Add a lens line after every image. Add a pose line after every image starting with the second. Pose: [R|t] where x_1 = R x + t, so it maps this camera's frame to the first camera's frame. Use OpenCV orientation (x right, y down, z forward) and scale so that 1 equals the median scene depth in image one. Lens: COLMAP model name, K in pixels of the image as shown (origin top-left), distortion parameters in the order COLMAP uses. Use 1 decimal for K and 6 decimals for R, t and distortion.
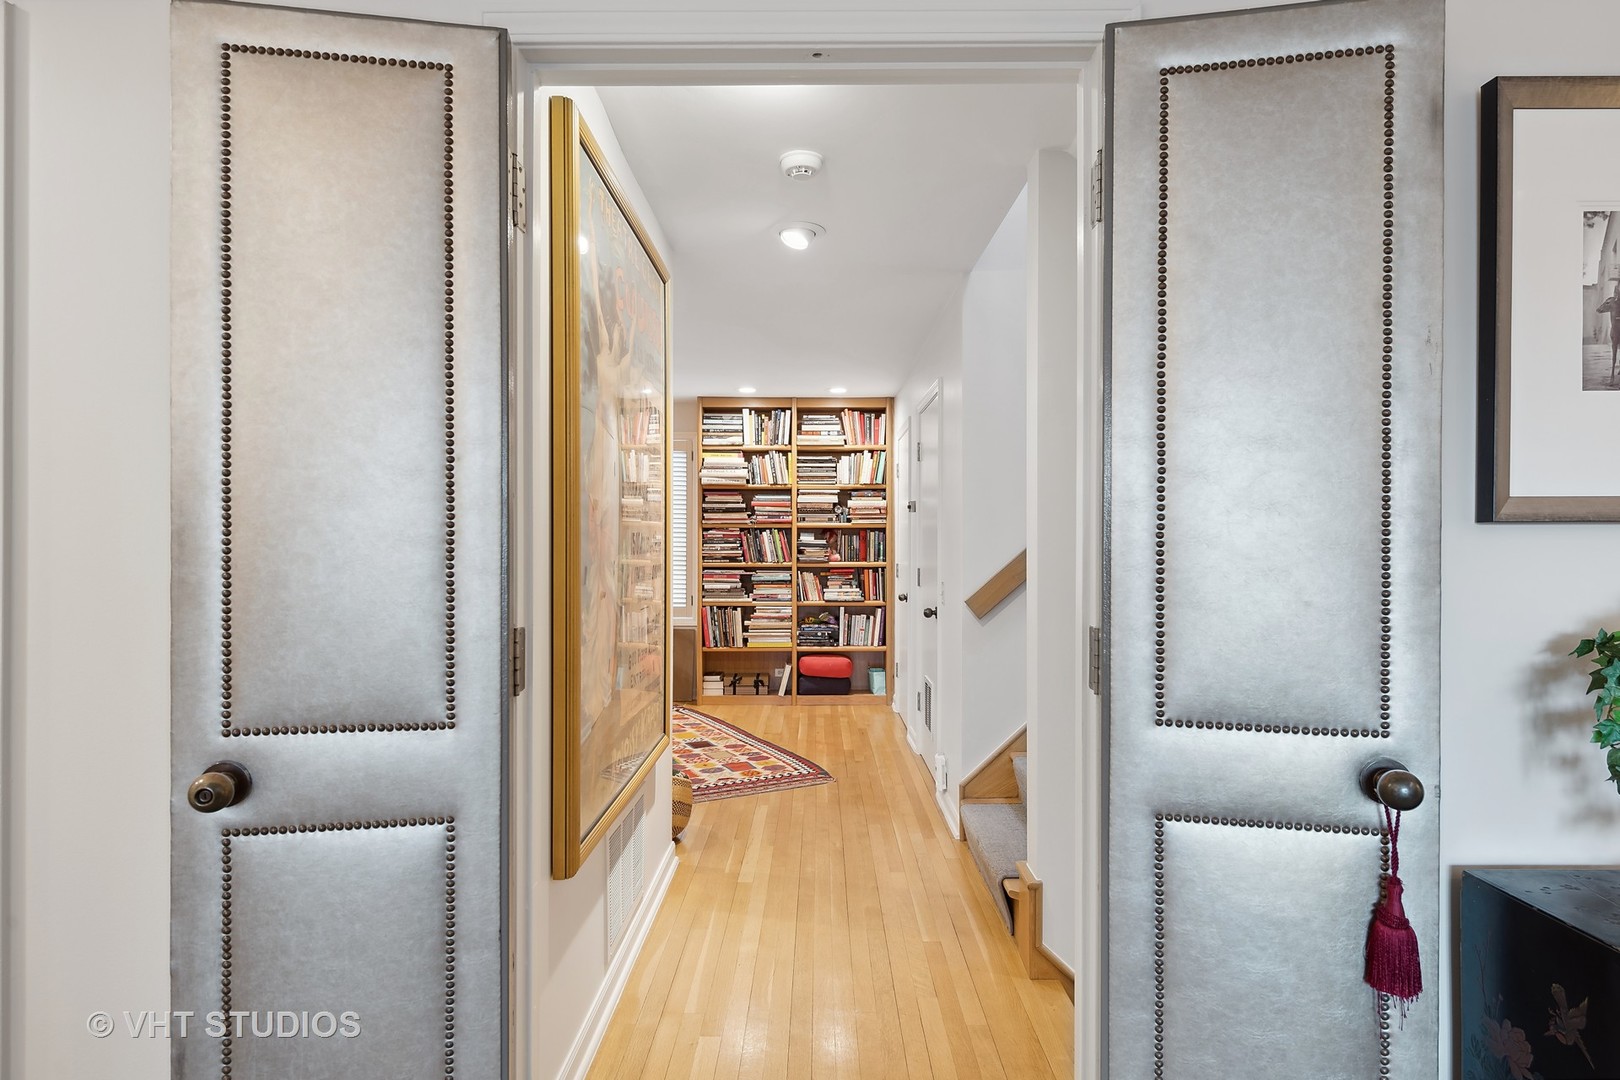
lens RADIAL K [[916.2, 0, 808.9], [0, 916.2, 552.1], [0, 0, 1]] dist [-0.052229, -0.000347]
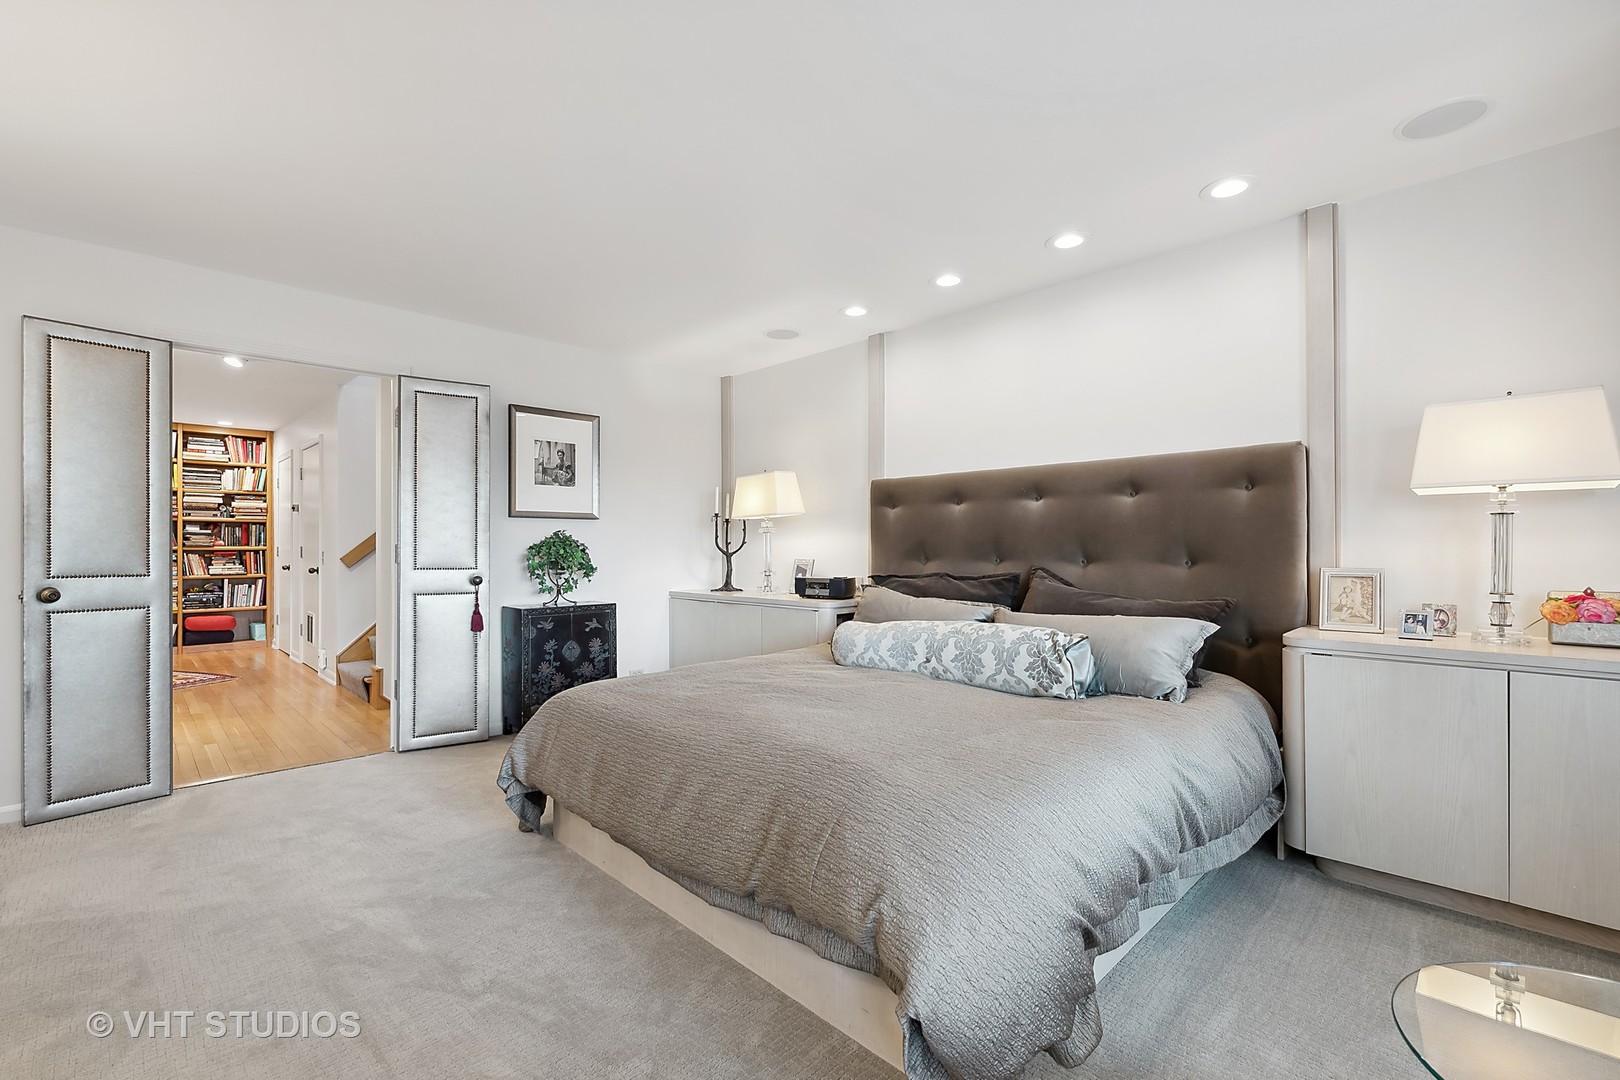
lens RADIAL K [[720.0, 0, 808.5], [0, 720.0, 545.8], [0, 0, 1]] dist [0.011244, -0.000235]
pose [[0.721954, 0.000618, 0.691941, -0.086581], [0.005667, 0.999961, -0.006806, 0.022395], [-0.691918, 0.008834, 0.721922, -0.396221]]
